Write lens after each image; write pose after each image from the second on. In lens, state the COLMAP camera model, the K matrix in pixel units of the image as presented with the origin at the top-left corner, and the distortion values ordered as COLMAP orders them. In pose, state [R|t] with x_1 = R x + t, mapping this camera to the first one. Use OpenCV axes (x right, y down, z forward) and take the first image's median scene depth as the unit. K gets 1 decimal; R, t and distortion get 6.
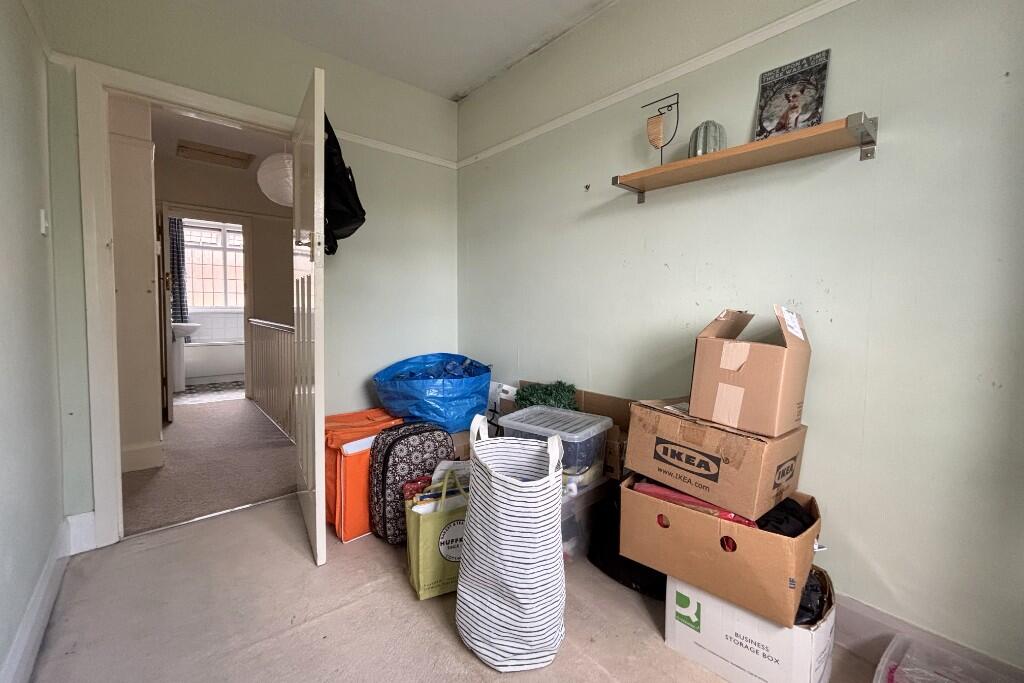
lens RADIAL K [[423.0, 0, 514.4], [0, 423.0, 334.3], [0, 0, 1]] dist [0.003548, -0.000628]
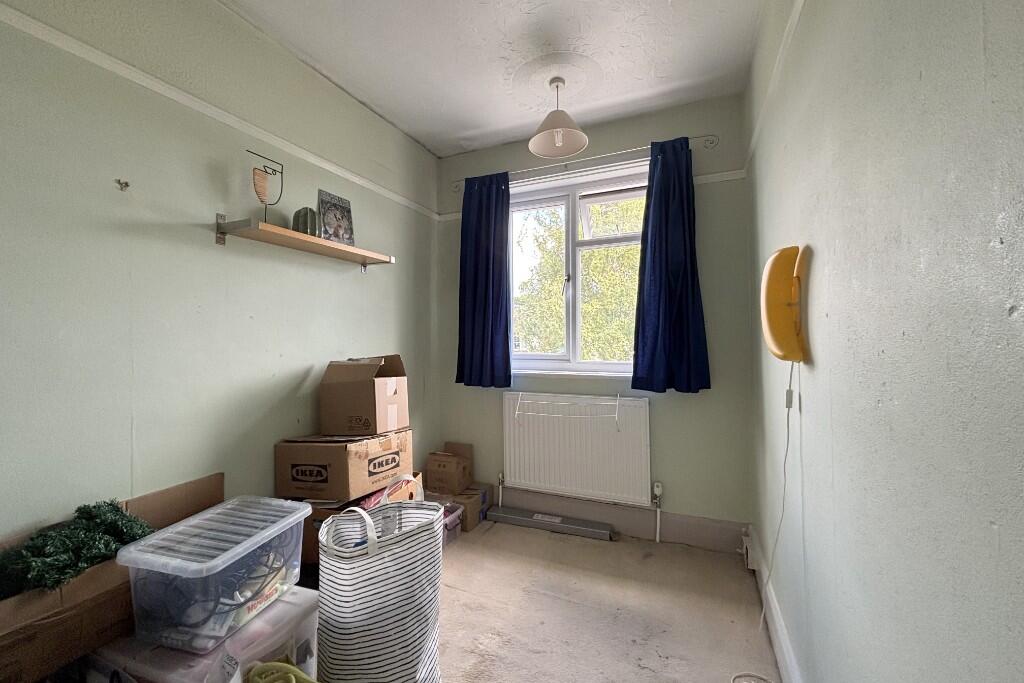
lens RADIAL K [[423.0, 0, 514.0], [0, 423.0, 339.5], [0, 0, 1]] dist [0.003548, -0.000628]
pose [[-0.449212, -0.014487, 0.893308, -1.015511], [0.064244, 0.996756, 0.048471, -0.156832], [-0.891113, 0.079163, -0.446824, 1.160221]]
